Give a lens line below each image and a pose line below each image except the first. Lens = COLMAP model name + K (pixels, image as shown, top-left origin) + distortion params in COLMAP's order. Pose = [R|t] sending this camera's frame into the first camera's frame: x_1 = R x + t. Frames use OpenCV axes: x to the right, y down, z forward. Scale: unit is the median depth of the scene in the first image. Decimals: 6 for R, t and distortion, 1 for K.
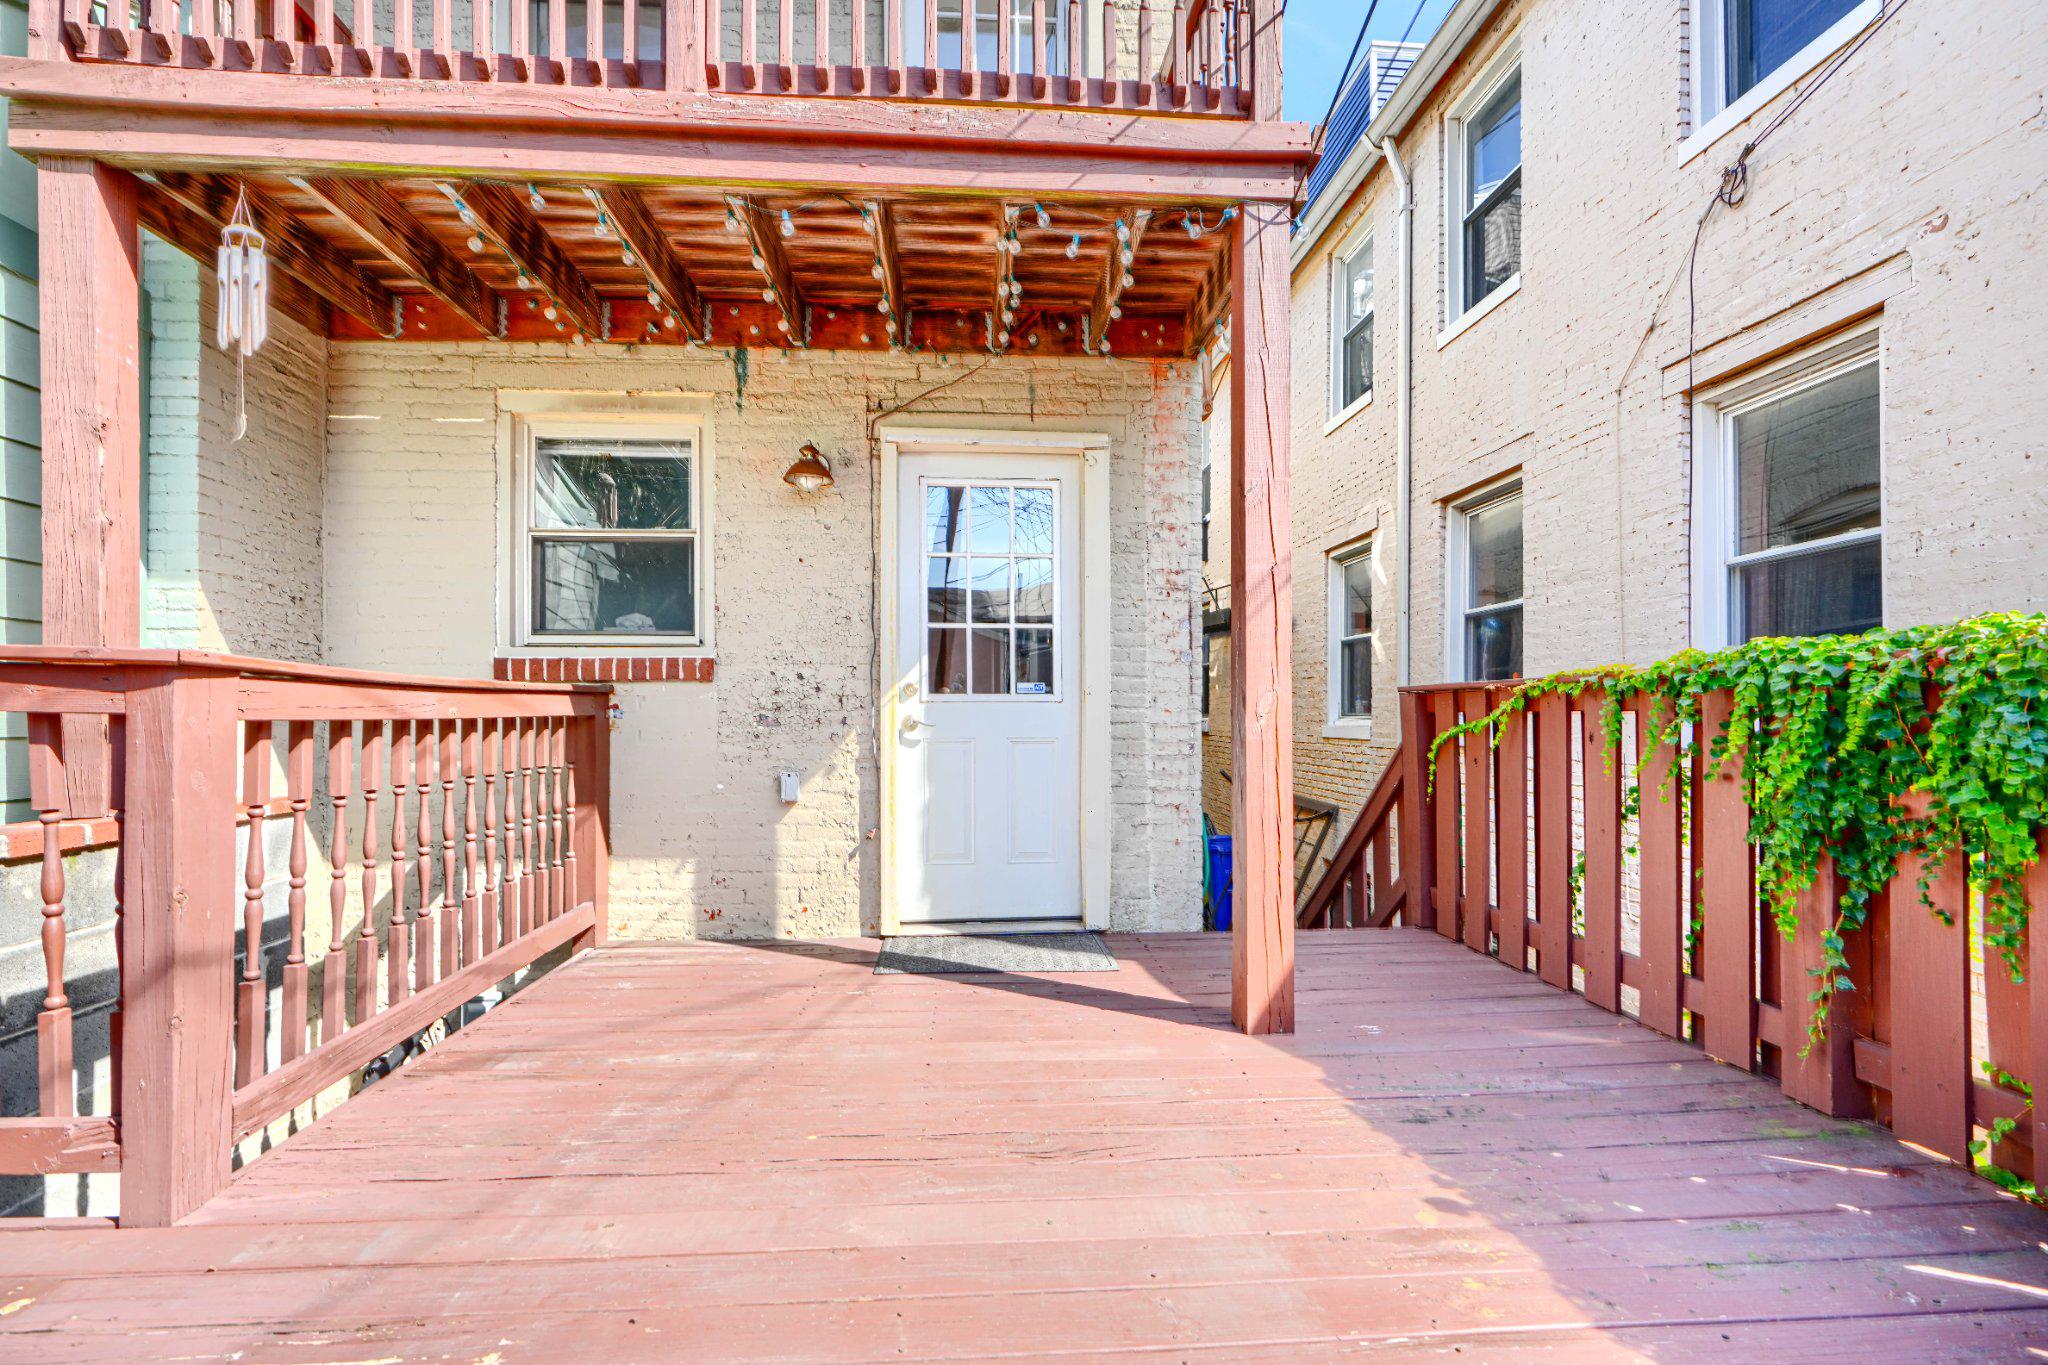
lens RADIAL K [[918.4, 0, 1021.9], [0, 918.4, 700.1], [0, 0, 1]] dist [0.002828, -0.001151]
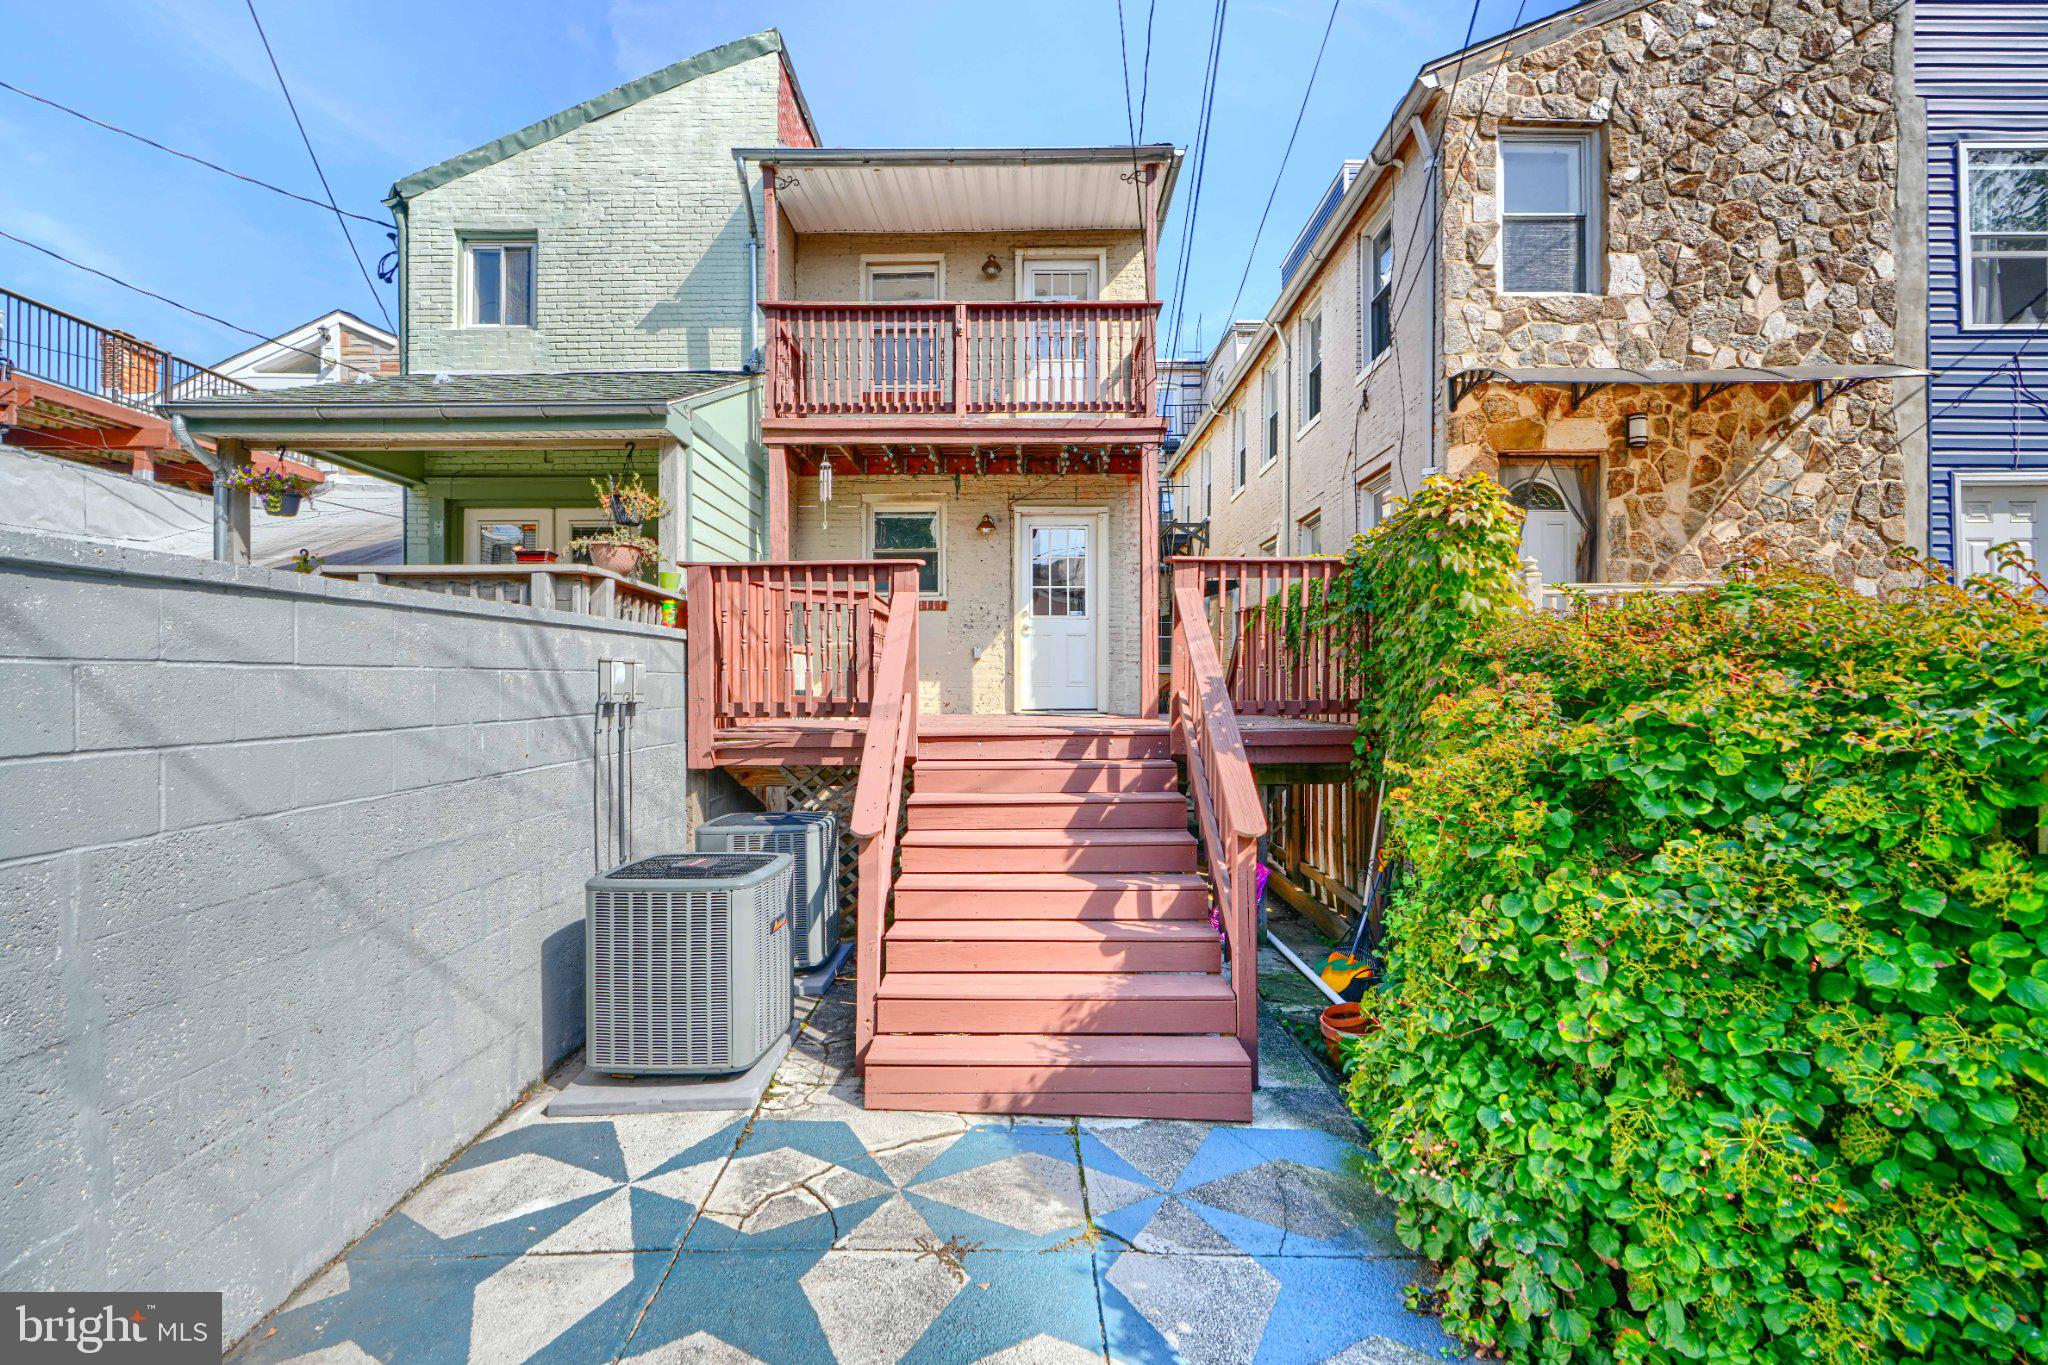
lens RADIAL K [[918.4, 0, 1024.6], [0, 918.4, 683.5], [0, 0, 1]] dist [0.002828, -0.001151]
pose [[0.996506, 0.001092, -0.083514, 0.079250], [-0.000110, 0.999931, 0.011766, 0.146923], [0.083521, -0.011715, 0.996437, -1.441399]]
